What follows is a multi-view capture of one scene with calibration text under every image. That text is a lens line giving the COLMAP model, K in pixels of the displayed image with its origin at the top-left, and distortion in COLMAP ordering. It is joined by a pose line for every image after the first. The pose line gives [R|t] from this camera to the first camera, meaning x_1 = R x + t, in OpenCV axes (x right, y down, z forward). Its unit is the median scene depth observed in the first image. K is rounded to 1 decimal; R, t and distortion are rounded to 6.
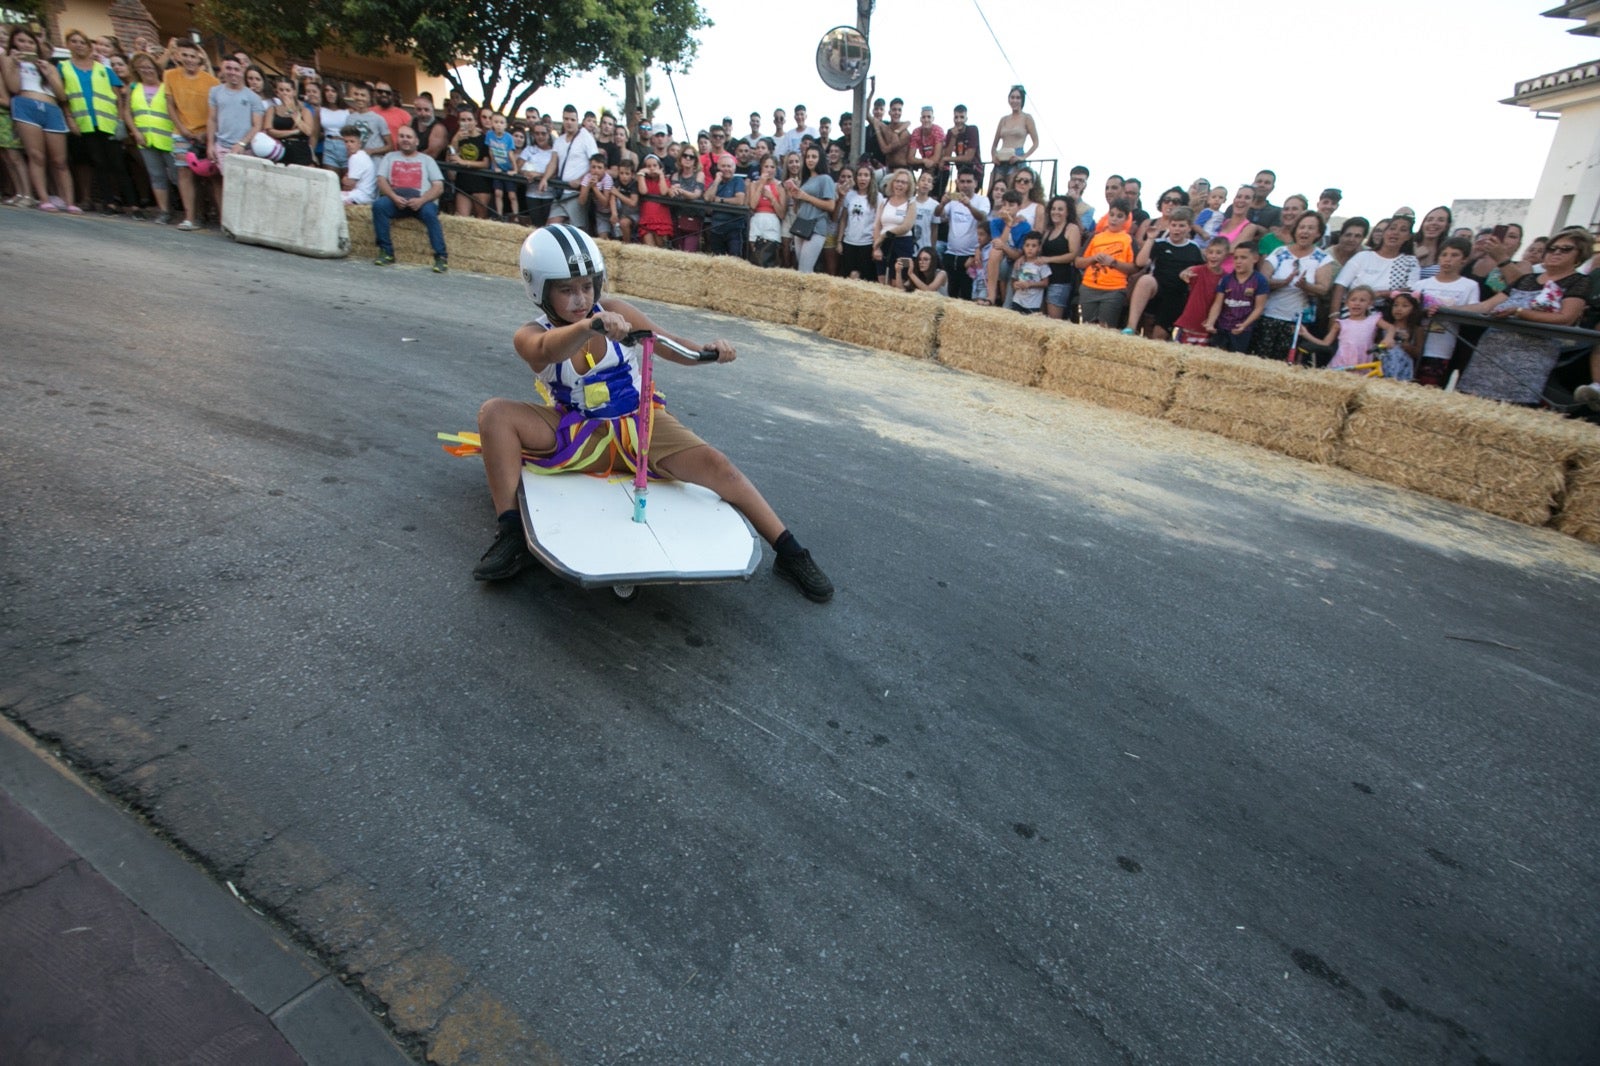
lens RADIAL K [[732.9, 0, 798.6], [0, 732.9, 524.0], [0, 0, 1]] dist [-0.051511, 0.019916]
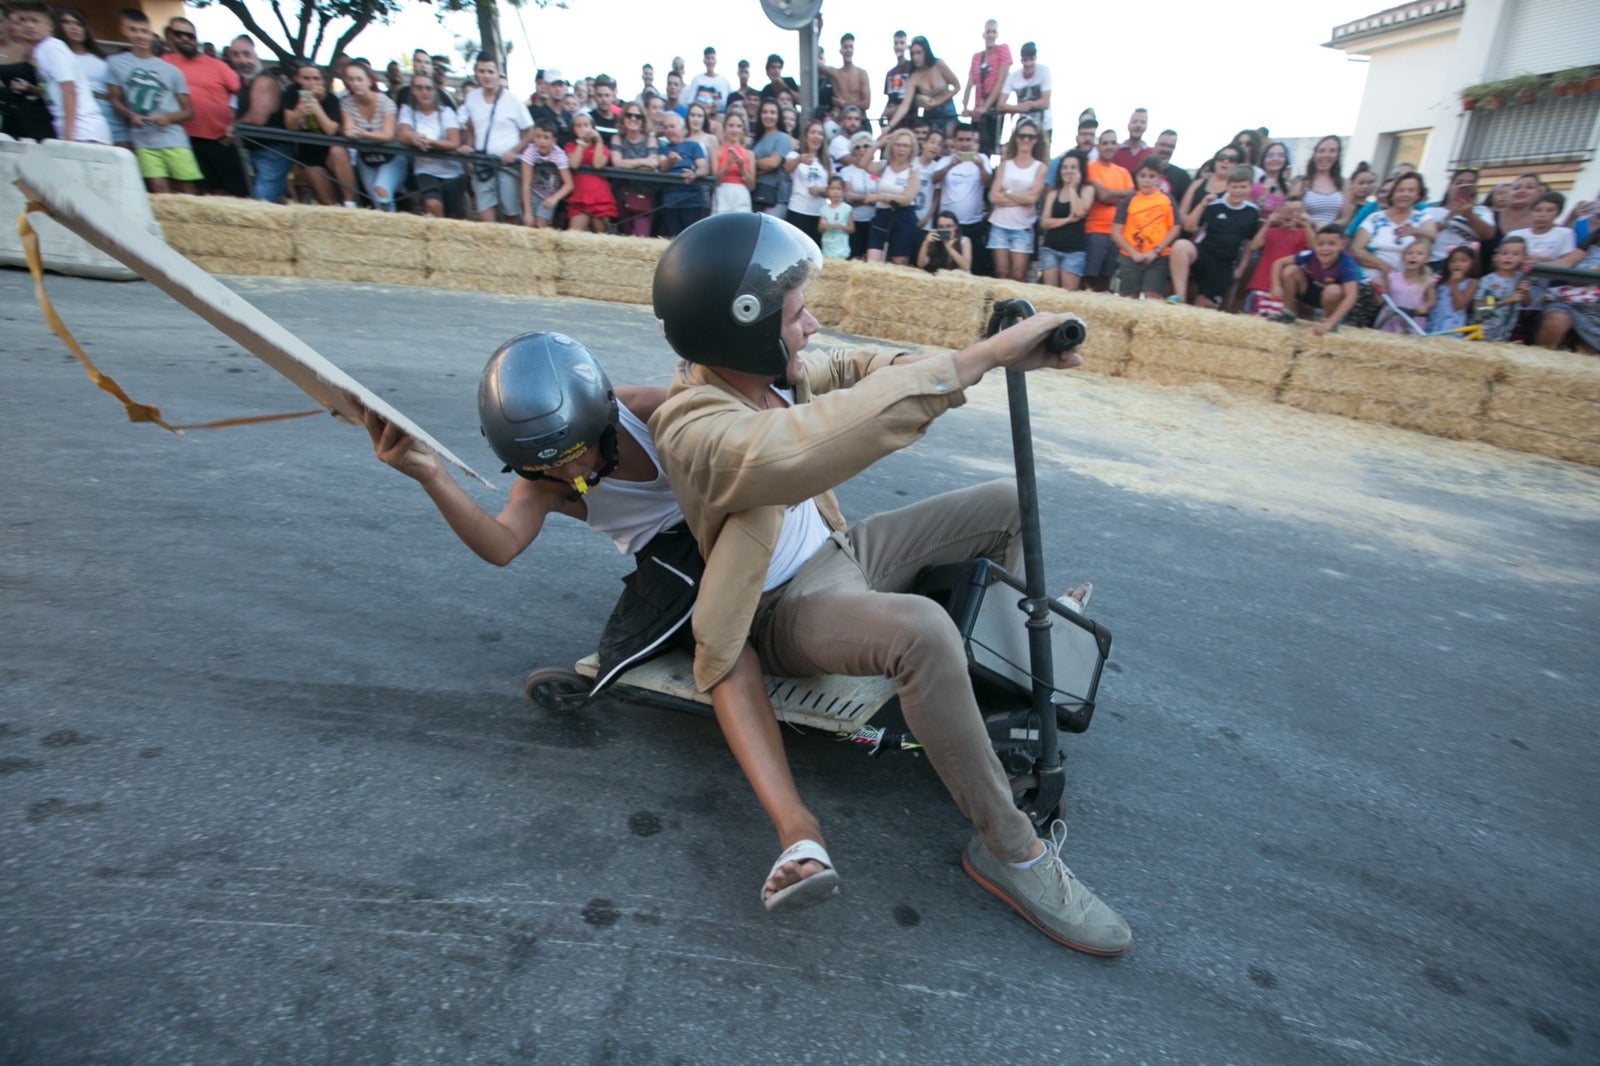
lens RADIAL K [[738.3, 0, 795.6], [0, 738.3, 521.8], [0, 0, 1]] dist [-0.048973, 0.017836]
pose [[0.963851, -0.143996, 0.224181, -0.310568], [0.132309, 0.988983, 0.066390, -0.138716], [-0.231271, -0.034329, 0.972283, 0.244159]]
